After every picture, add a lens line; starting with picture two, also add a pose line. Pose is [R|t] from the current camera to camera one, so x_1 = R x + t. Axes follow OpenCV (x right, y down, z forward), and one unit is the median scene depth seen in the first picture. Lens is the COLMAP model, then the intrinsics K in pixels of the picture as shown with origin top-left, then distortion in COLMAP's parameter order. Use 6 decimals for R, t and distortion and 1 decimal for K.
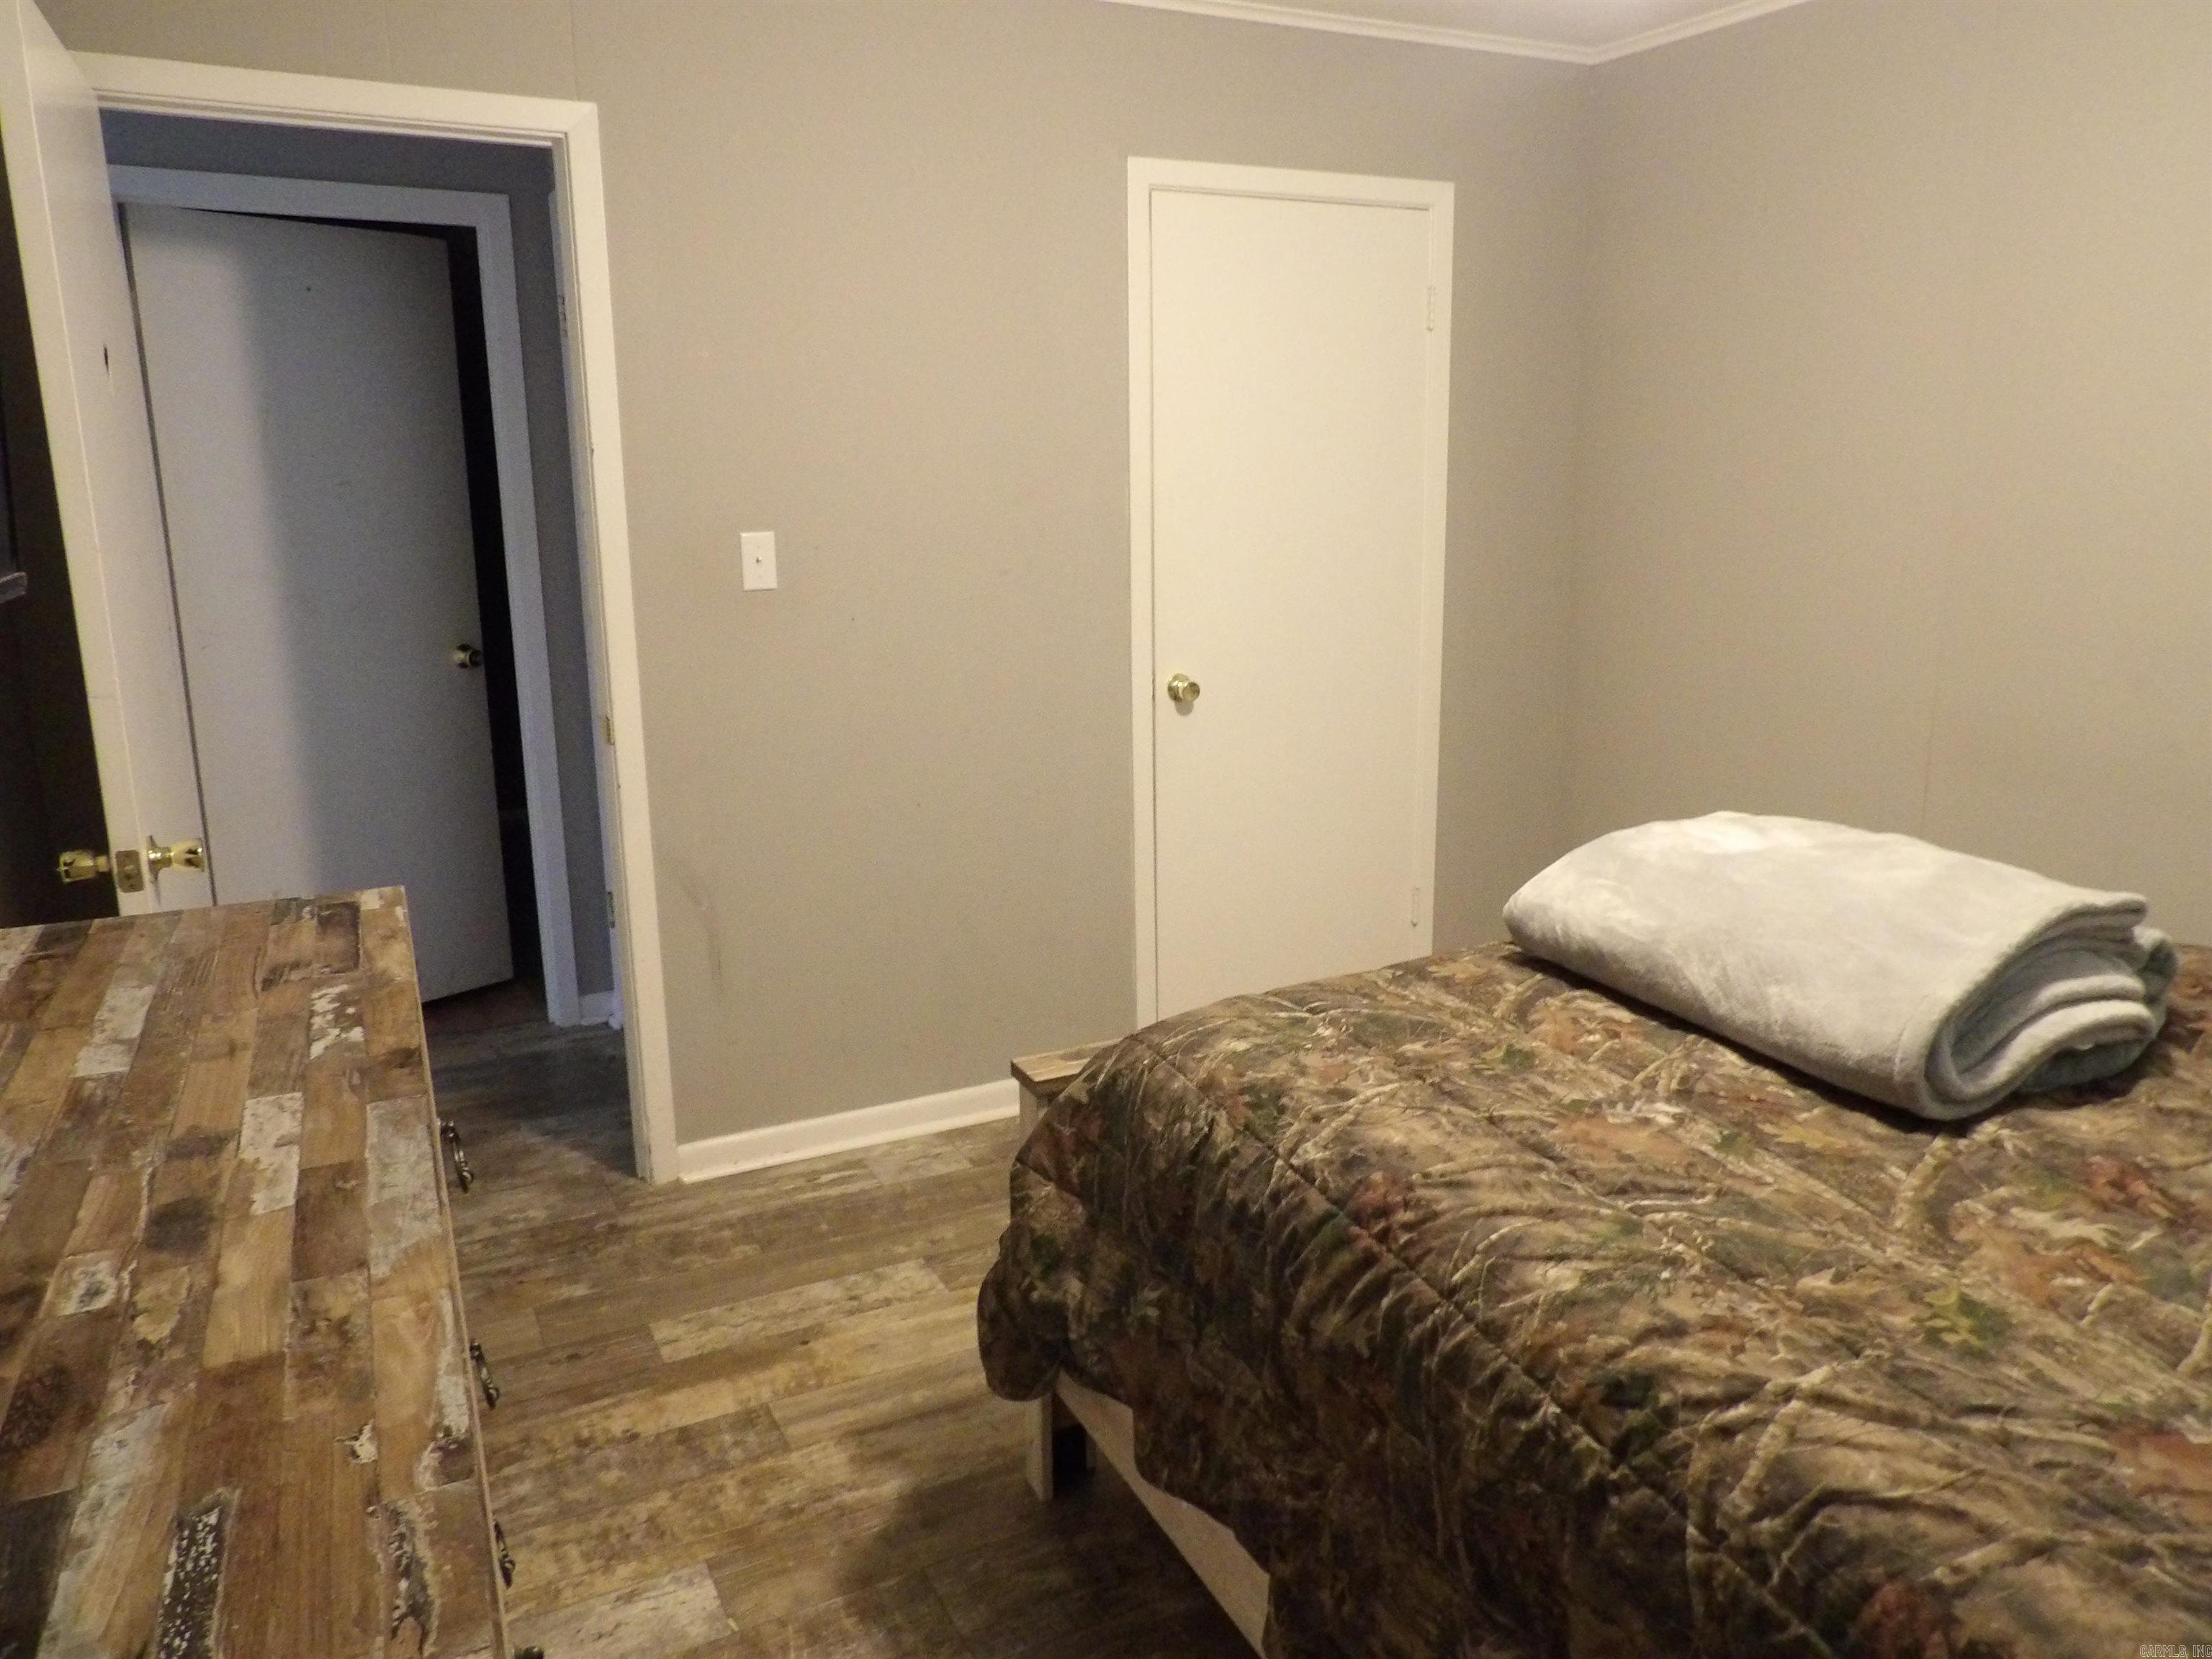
lens RADIAL K [[1593.0, 0, 1100.0], [0, 1593.0, 786.1], [0, 0, 1]] dist [-0.029747, -0.002764]
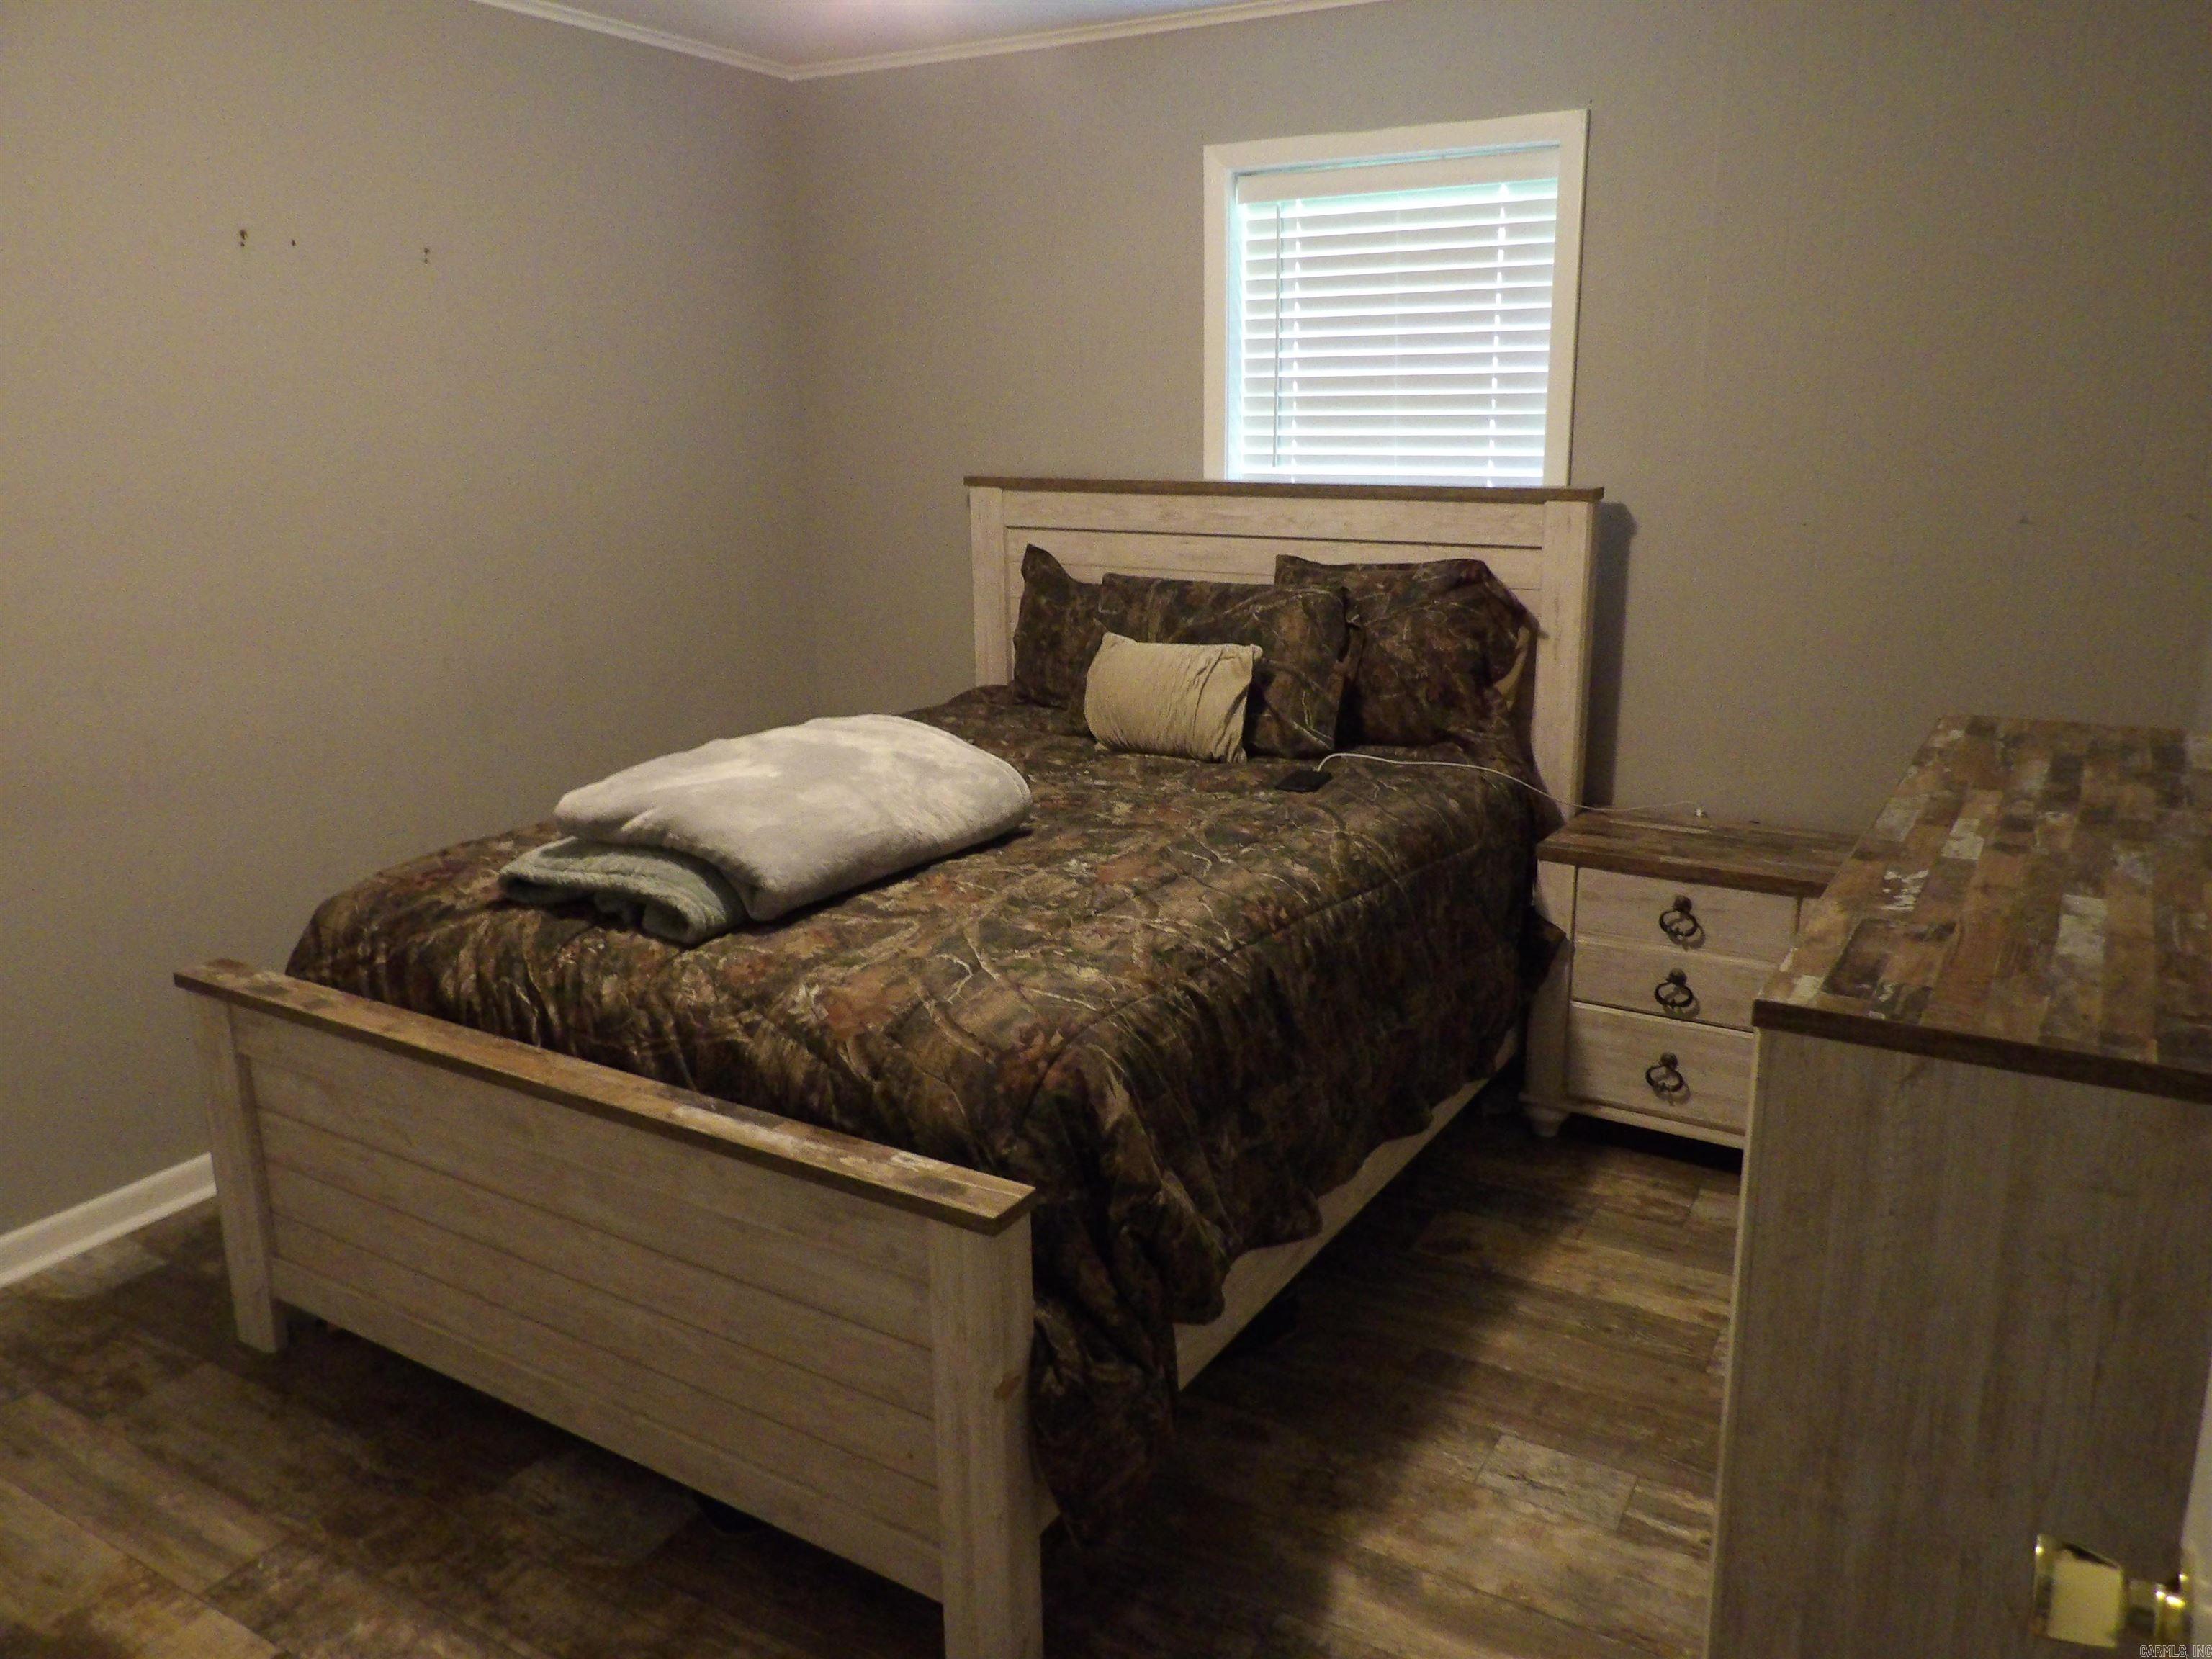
lens RADIAL K [[1593.0, 0, 1100.0], [0, 1593.0, 786.1], [0, 0, 1]] dist [-0.029747, -0.002764]
pose [[-0.533156, -0.173923, 0.827947, -1.085697], [0.191375, 0.928480, 0.318278, -0.415884], [-0.824088, 0.328140, -0.461740, 1.929287]]
